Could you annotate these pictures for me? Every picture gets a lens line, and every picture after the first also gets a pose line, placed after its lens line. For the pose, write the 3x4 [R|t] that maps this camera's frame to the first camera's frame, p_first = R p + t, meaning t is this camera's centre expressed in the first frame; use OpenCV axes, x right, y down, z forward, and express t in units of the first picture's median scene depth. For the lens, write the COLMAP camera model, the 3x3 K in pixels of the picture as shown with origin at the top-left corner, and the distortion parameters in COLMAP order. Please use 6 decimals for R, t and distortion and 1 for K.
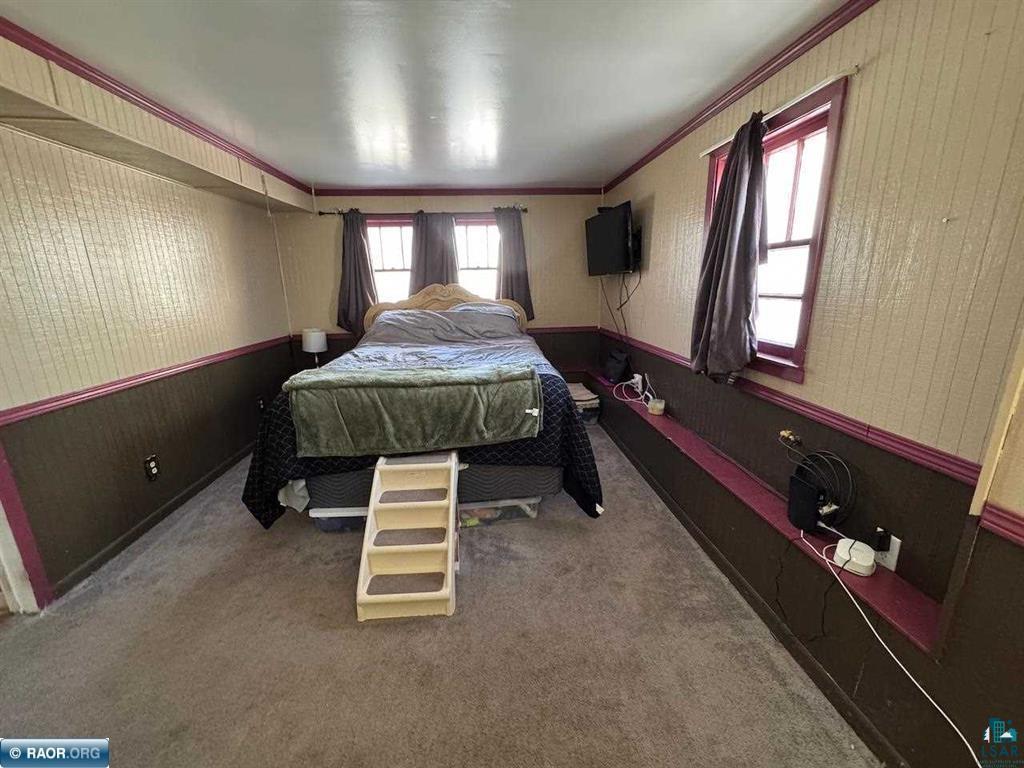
lens RADIAL K [[407.9, 0, 512.0], [0, 407.9, 384.0], [0, 0, 1]] dist [-0.002483, -0.000502]
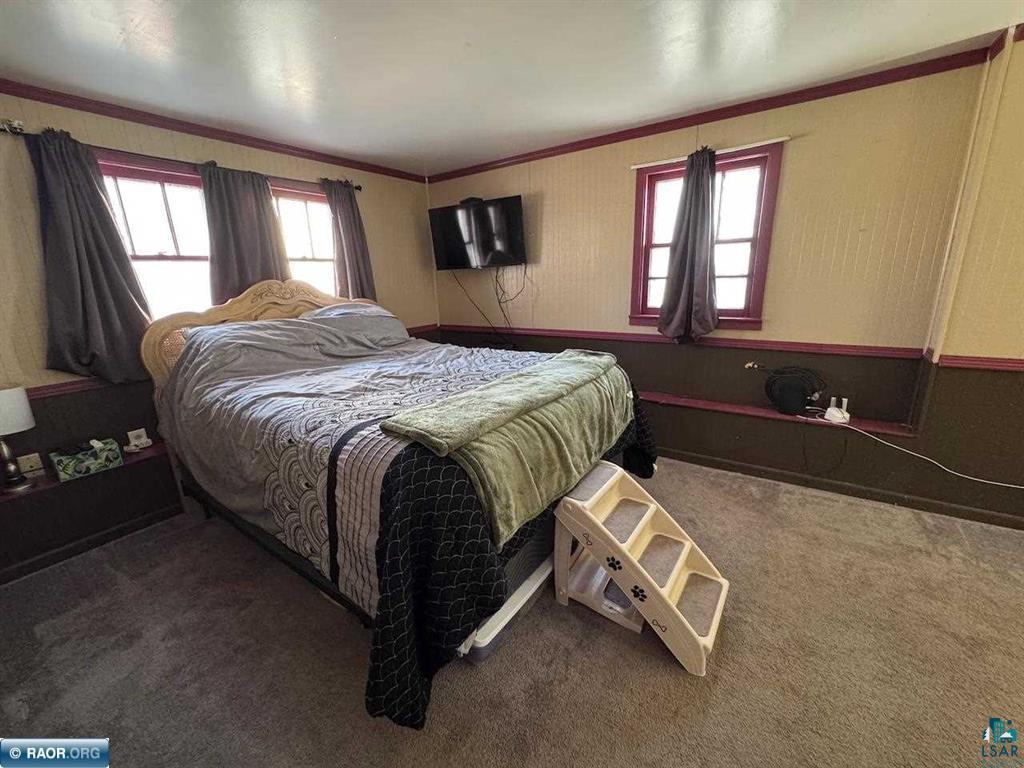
lens RADIAL K [[407.9, 0, 512.0], [0, 407.9, 384.0], [0, 0, 1]] dist [-0.002483, -0.000502]
pose [[0.636341, -0.200487, 0.744900, -0.465972], [0.208936, 0.974336, 0.083752, -0.054537], [-0.742574, 0.102342, 0.661899, 0.289964]]
